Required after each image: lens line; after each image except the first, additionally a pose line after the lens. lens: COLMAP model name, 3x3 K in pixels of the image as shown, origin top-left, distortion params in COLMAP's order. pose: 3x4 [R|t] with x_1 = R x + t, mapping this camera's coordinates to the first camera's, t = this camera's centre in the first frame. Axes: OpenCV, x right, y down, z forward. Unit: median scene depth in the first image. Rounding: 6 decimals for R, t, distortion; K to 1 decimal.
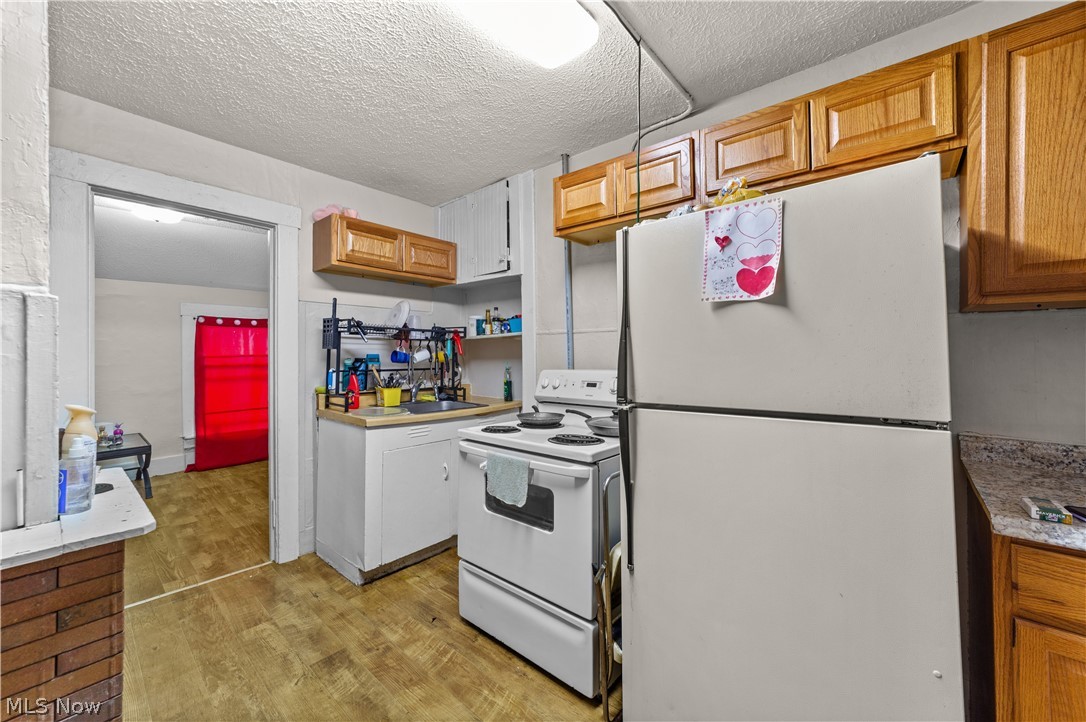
lens RADIAL K [[415.9, 0, 538.6], [0, 415.9, 362.8], [0, 0, 1]] dist [0.001955, 0.000195]
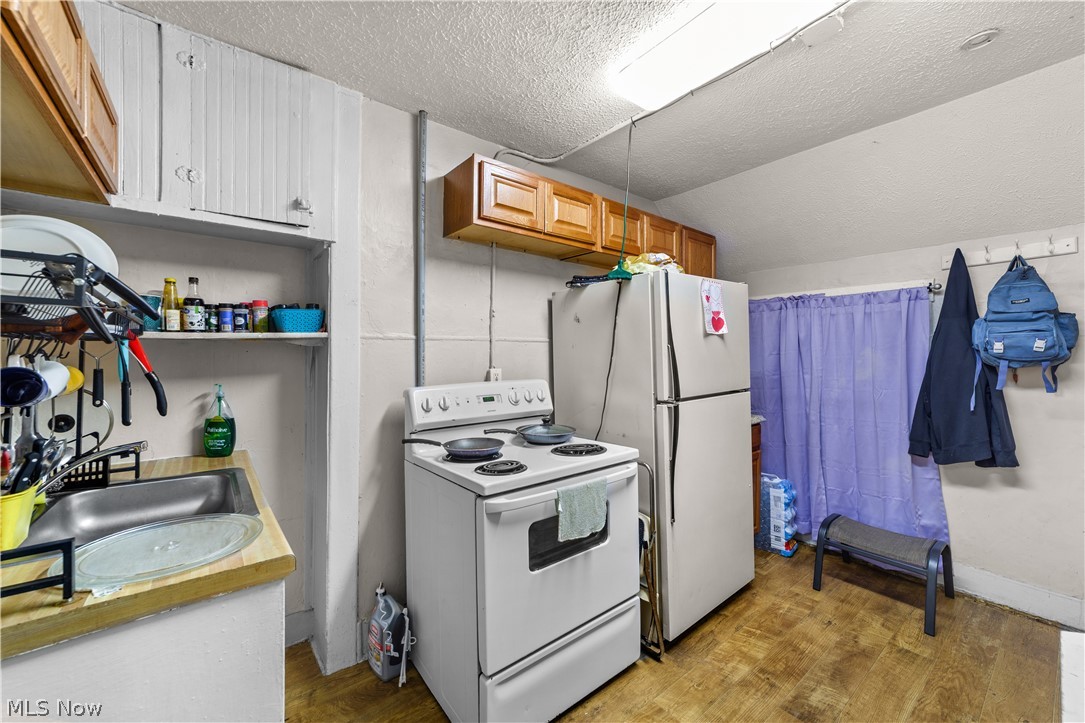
lens RADIAL K [[425.7, 0, 546.7], [0, 425.7, 354.9], [0, 0, 1]] dist [0.009090, 0.000026]
pose [[0.159668, 0.038344, 0.986426, -1.445131], [0.045878, 0.997877, -0.046215, 0.008266], [-0.986104, 0.052634, 0.157570, 1.323552]]
